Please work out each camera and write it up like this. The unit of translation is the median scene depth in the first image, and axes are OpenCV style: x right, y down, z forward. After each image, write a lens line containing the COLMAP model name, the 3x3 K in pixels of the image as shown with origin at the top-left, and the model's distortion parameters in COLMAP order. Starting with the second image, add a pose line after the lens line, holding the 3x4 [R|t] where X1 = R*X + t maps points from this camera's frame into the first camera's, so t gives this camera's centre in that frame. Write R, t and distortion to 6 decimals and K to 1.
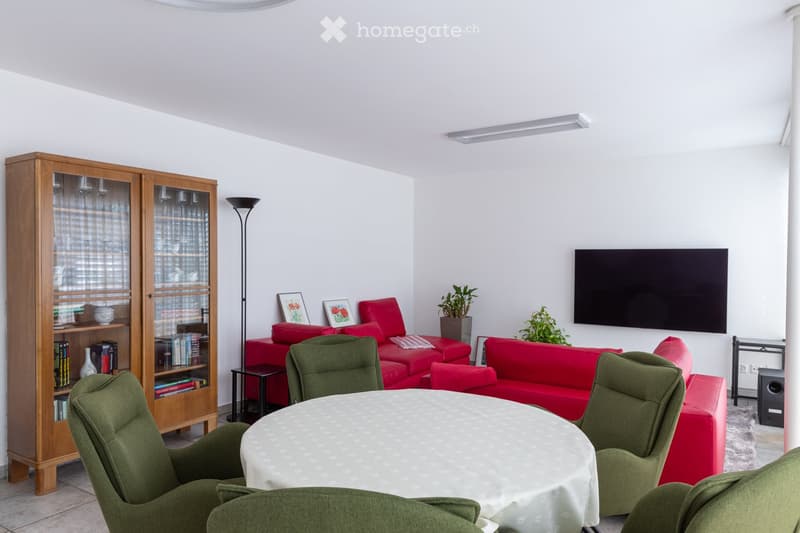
lens RADIAL K [[550.6, 0, 400.0], [0, 550.6, 266.5], [0, 0, 1]] dist [0.002165, 0.001444]
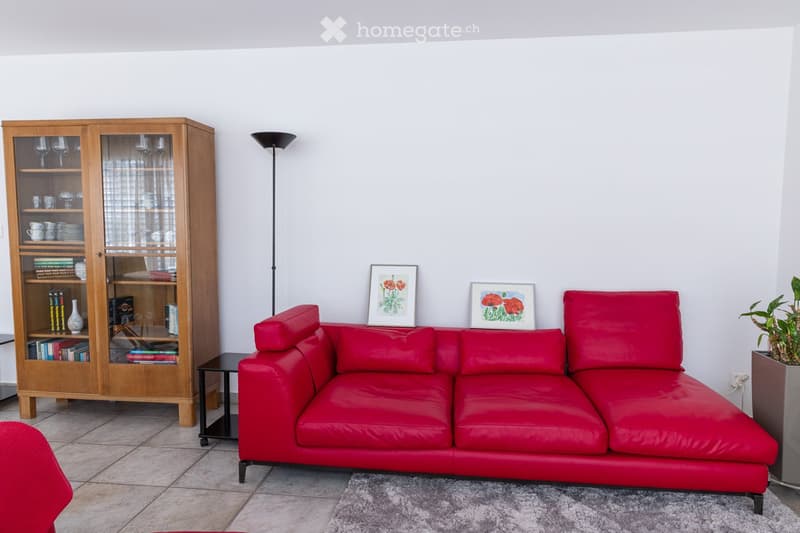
lens RADIAL K [[550.6, 0, 400.0], [0, 550.6, 266.5], [0, 0, 1]] dist [0.002165, 0.001444]
pose [[0.418012, 0.080928, -0.904830, 0.564737], [-0.008983, 0.996344, 0.084963, -0.010324], [0.908397, -0.027388, 0.417210, 0.973238]]
